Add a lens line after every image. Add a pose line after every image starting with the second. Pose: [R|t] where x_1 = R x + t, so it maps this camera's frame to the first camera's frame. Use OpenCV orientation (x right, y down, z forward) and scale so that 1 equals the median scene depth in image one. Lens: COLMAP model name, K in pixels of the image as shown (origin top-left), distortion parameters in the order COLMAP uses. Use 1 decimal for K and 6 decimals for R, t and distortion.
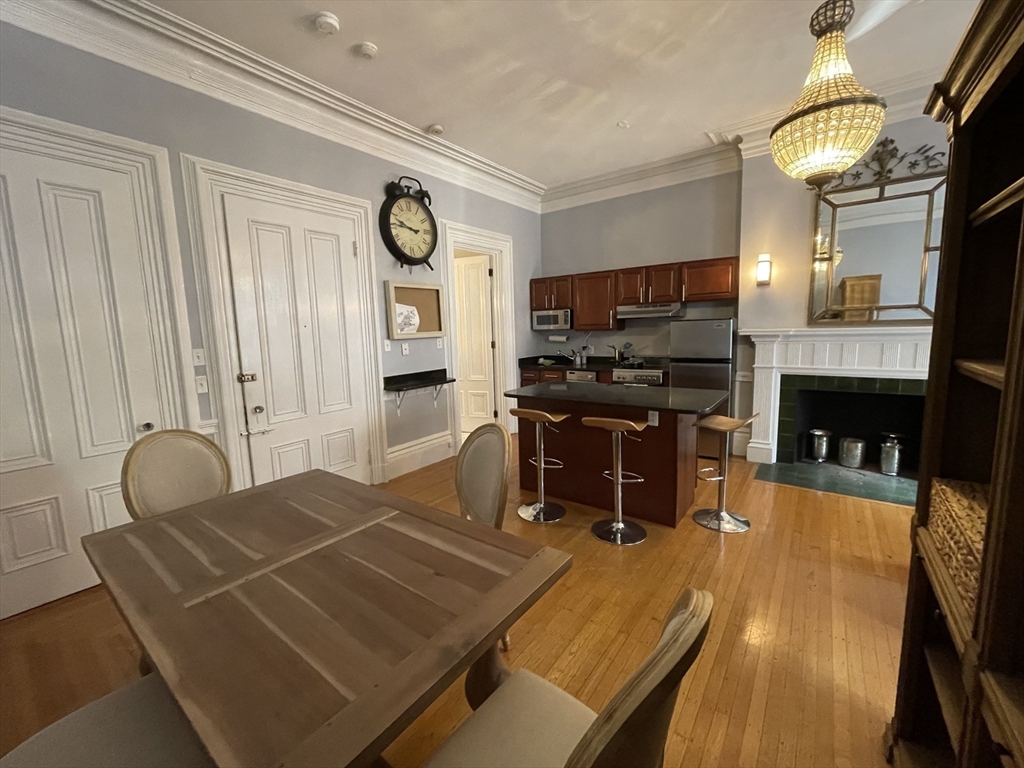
lens RADIAL K [[416.9, 0, 507.5], [0, 416.9, 383.0], [0, 0, 1]] dist [-0.001425, -0.000295]
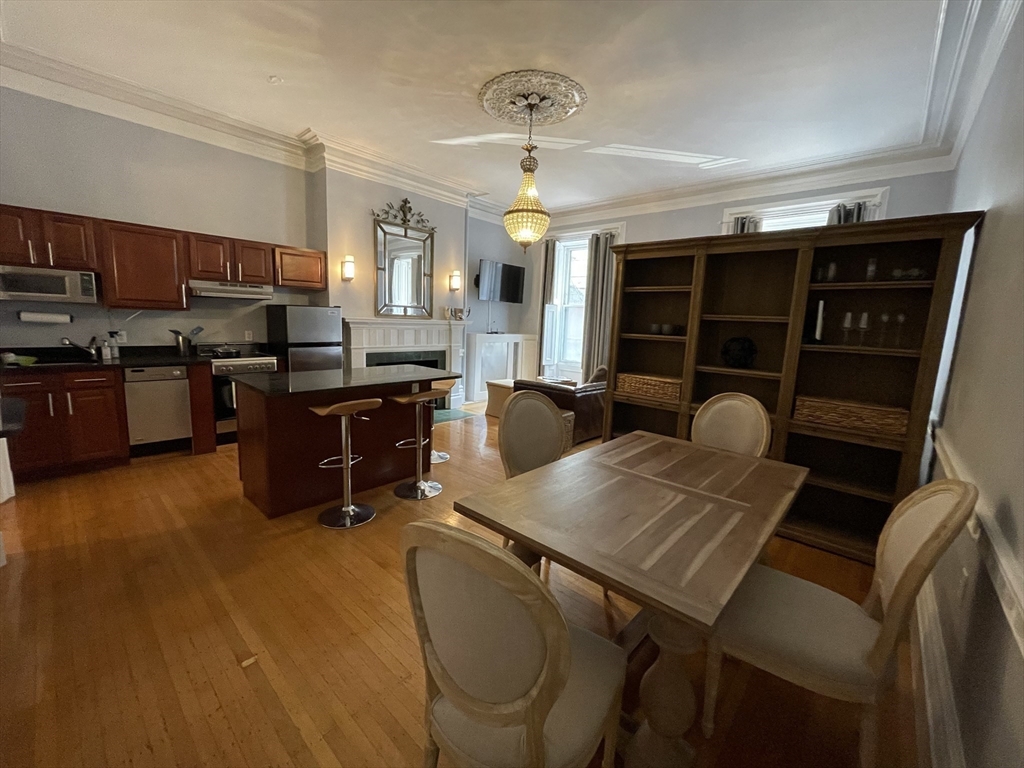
lens RADIAL K [[416.9, 0, 507.5], [0, 416.9, 383.0], [0, 0, 1]] dist [-0.001425, -0.000295]
pose [[0.091599, -0.117815, 0.988802, -0.600791], [0.090451, 0.989856, 0.109561, -0.031547], [-0.991679, 0.079402, 0.101327, 0.445995]]
